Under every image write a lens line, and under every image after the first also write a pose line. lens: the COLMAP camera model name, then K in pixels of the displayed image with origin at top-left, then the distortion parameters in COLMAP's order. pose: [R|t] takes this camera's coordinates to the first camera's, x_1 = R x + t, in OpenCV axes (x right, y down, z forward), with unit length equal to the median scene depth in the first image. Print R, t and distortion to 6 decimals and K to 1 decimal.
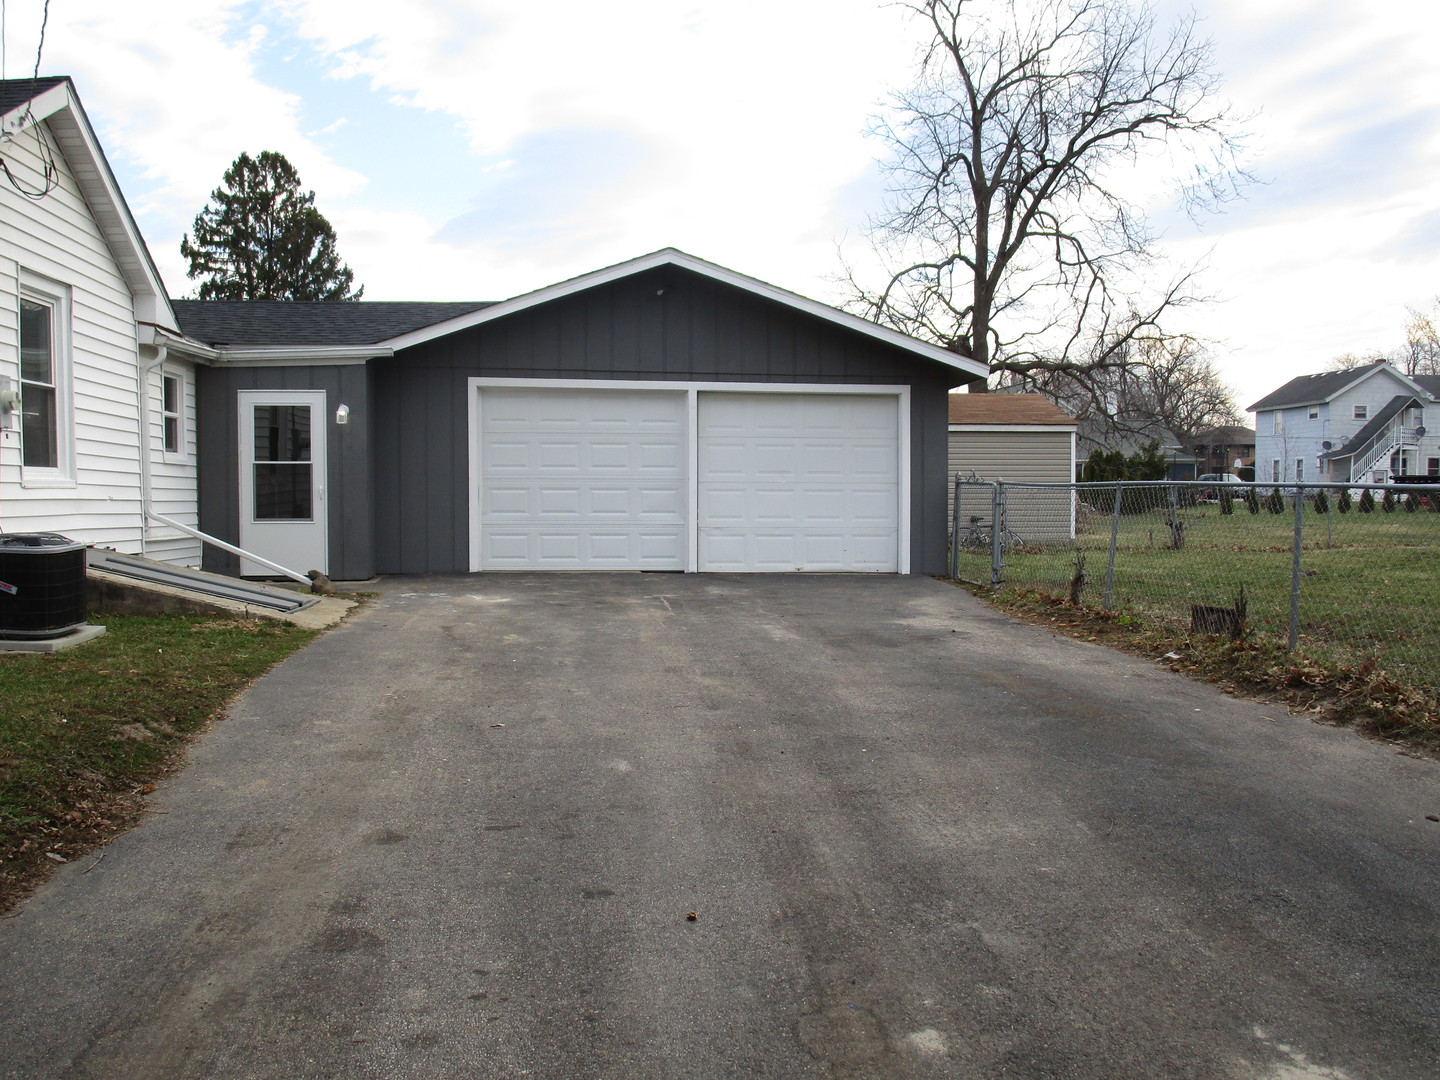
lens RADIAL K [[1286.1, 0, 719.4], [0, 1286.1, 532.6], [0, 0, 1]] dist [-0.079112, 0.027547]
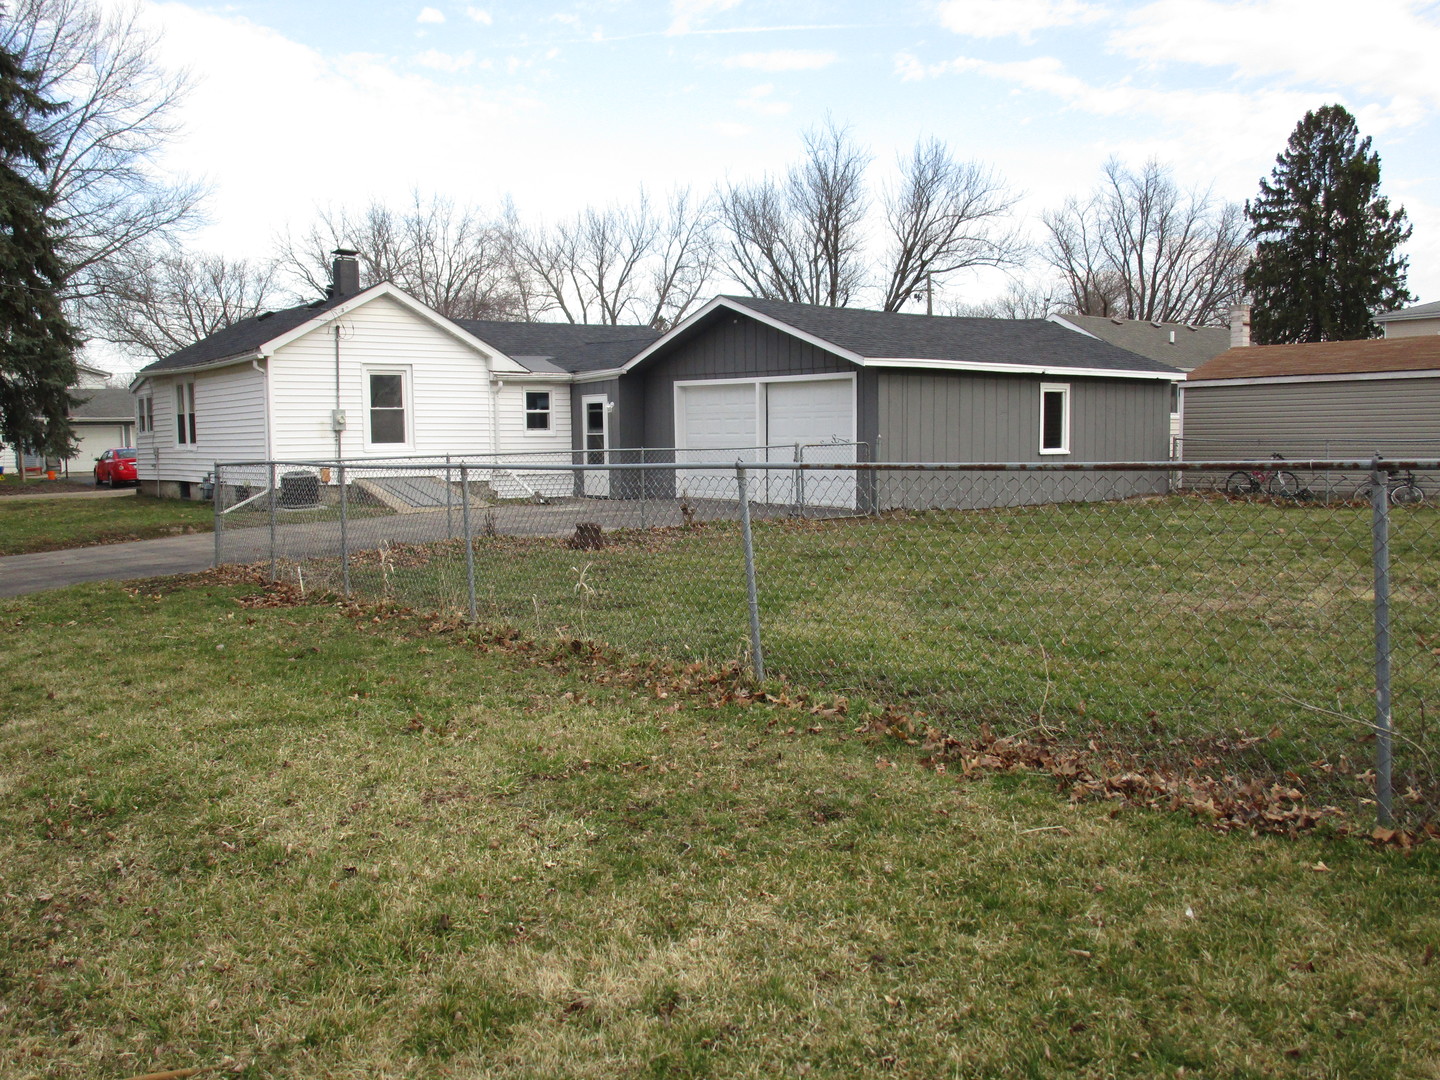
lens RADIAL K [[1286.1, 0, 721.5], [0, 1286.1, 538.9], [0, 0, 1]] dist [-0.079112, 0.027547]
pose [[0.520523, 0.061781, -0.851610, 1.652189], [-0.015644, 0.997902, 0.062832, -0.028394], [0.853704, -0.019383, 0.520397, 0.226024]]
